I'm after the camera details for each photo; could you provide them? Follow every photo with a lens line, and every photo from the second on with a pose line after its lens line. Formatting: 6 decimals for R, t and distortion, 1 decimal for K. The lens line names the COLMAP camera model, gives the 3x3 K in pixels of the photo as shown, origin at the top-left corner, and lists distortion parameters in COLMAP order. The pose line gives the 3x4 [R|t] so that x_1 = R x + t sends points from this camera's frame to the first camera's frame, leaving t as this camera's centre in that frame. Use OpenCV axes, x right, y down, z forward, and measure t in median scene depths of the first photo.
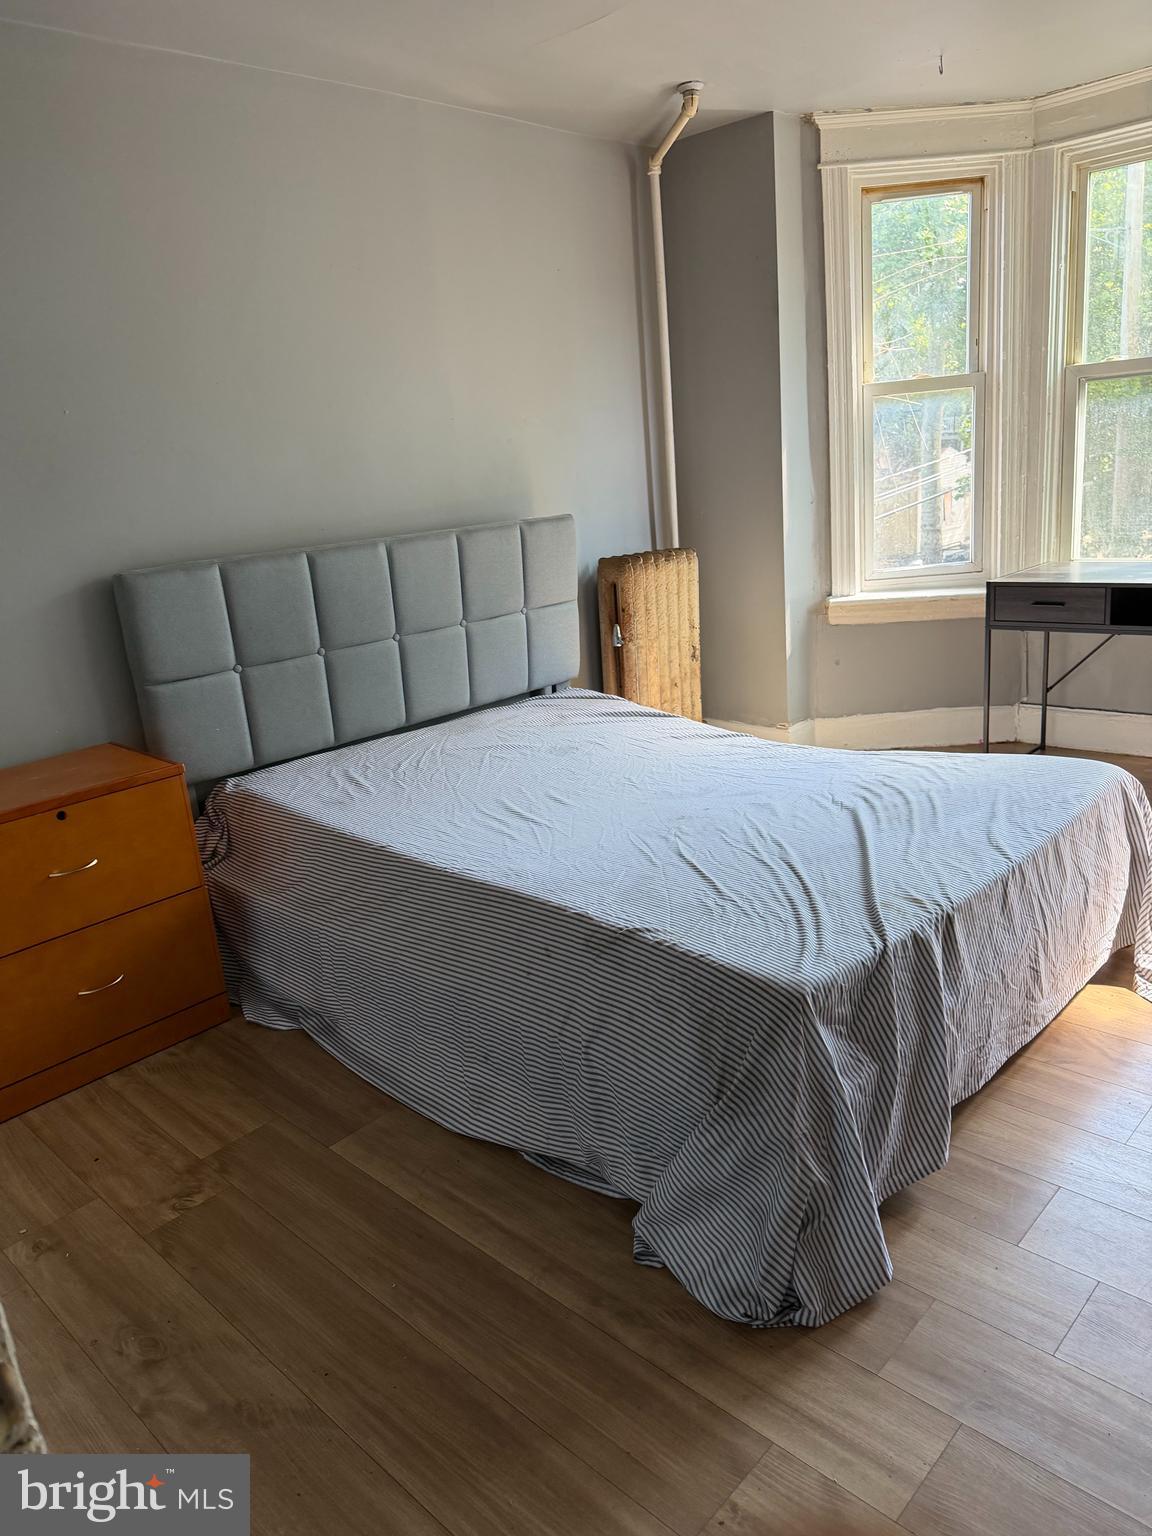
lens RADIAL K [[1097.3, 0, 535.8], [0, 1097.3, 733.7], [0, 0, 1]] dist [0.020380, -0.015086]
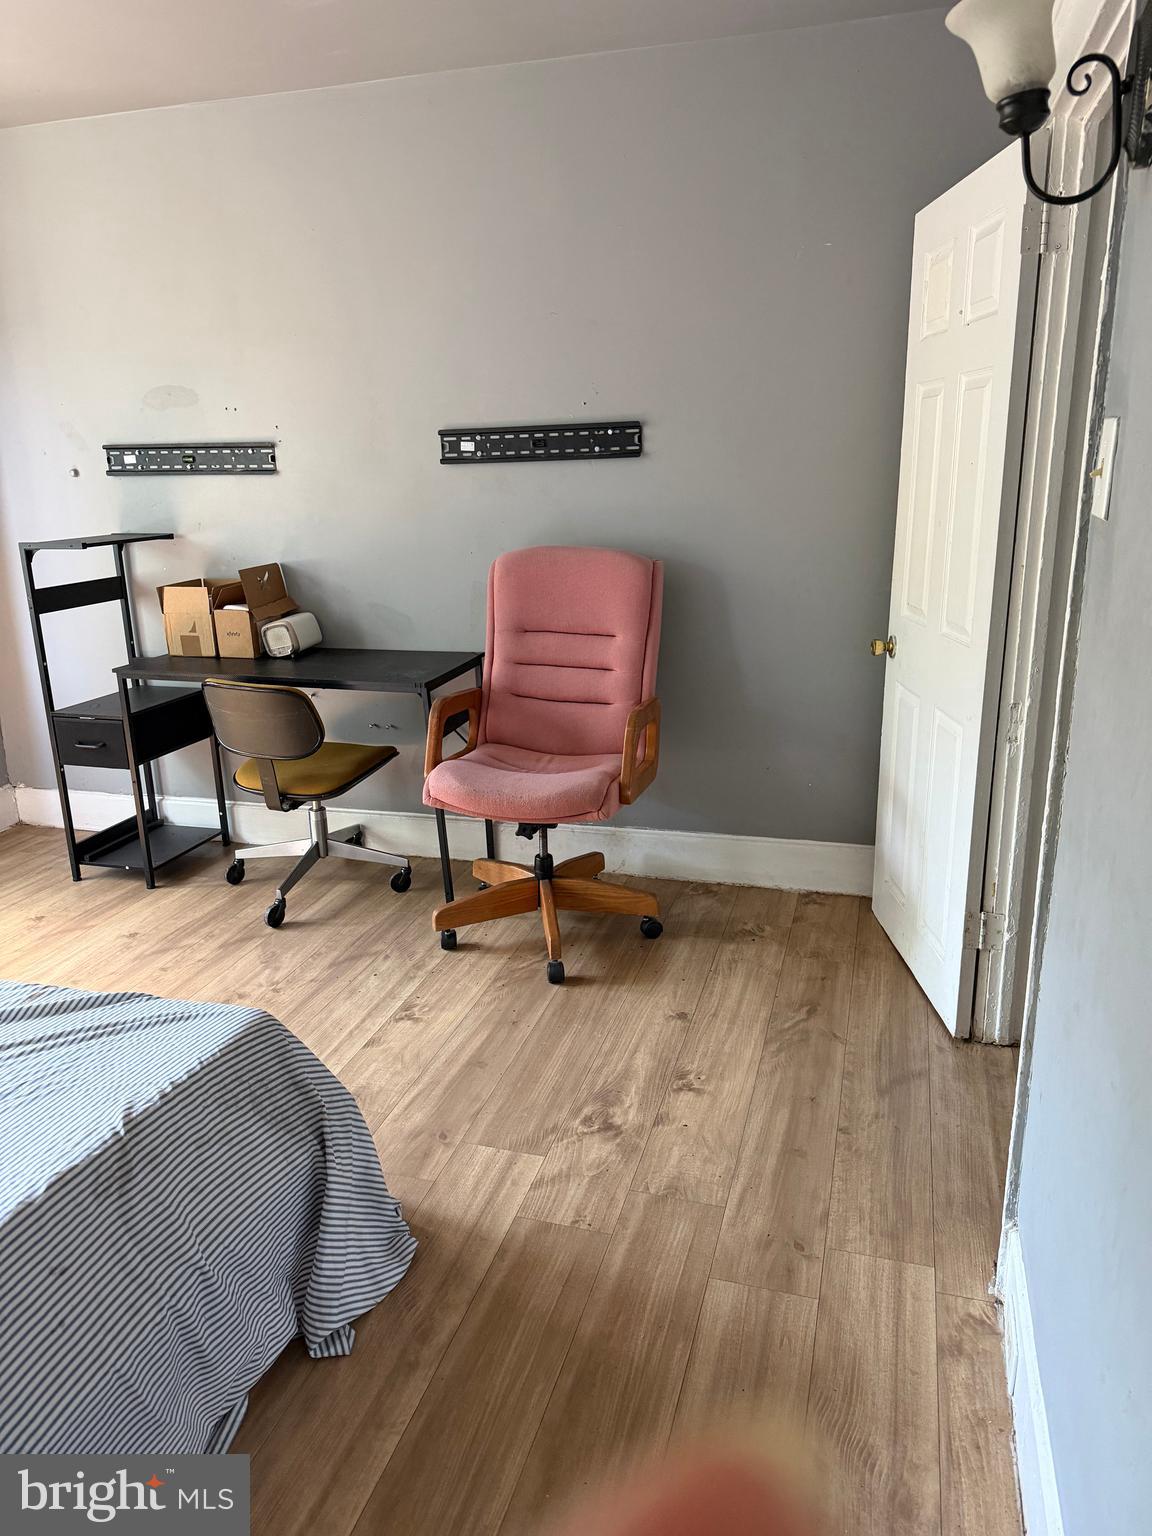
lens RADIAL K [[1079.5, 0, 591.4], [0, 1079.5, 760.1], [0, 0, 1]] dist [0.065722, -0.090229]
pose [[-0.481159, -0.138562, 0.865613, -0.593208], [0.277566, 0.912546, 0.300363, -0.161940], [-0.831531, 0.384787, -0.400619, 0.804821]]
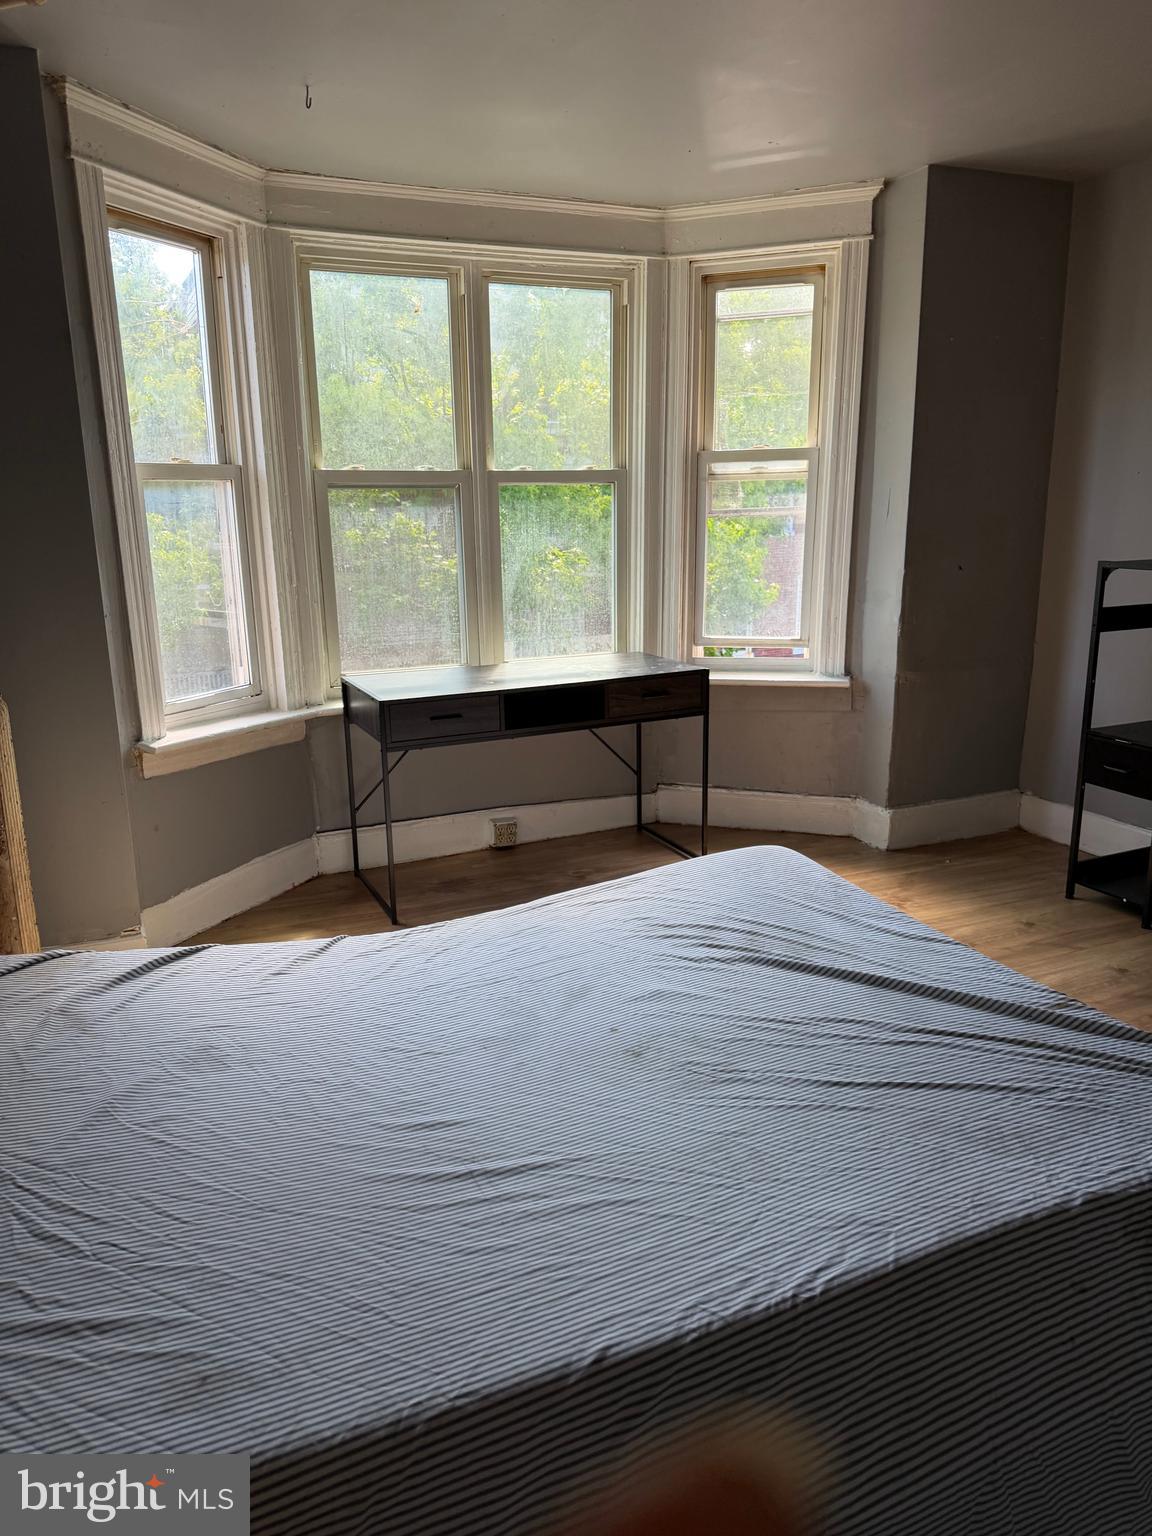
lens RADIAL K [[1079.5, 0, 560.6], [0, 1079.5, 759.1], [0, 0, 1]] dist [0.065722, -0.090229]
pose [[0.353188, -0.137557, 0.925384, -0.586696], [0.216528, 0.974294, 0.062186, -0.187760], [-0.910150, 0.178409, 0.373894, 0.896791]]
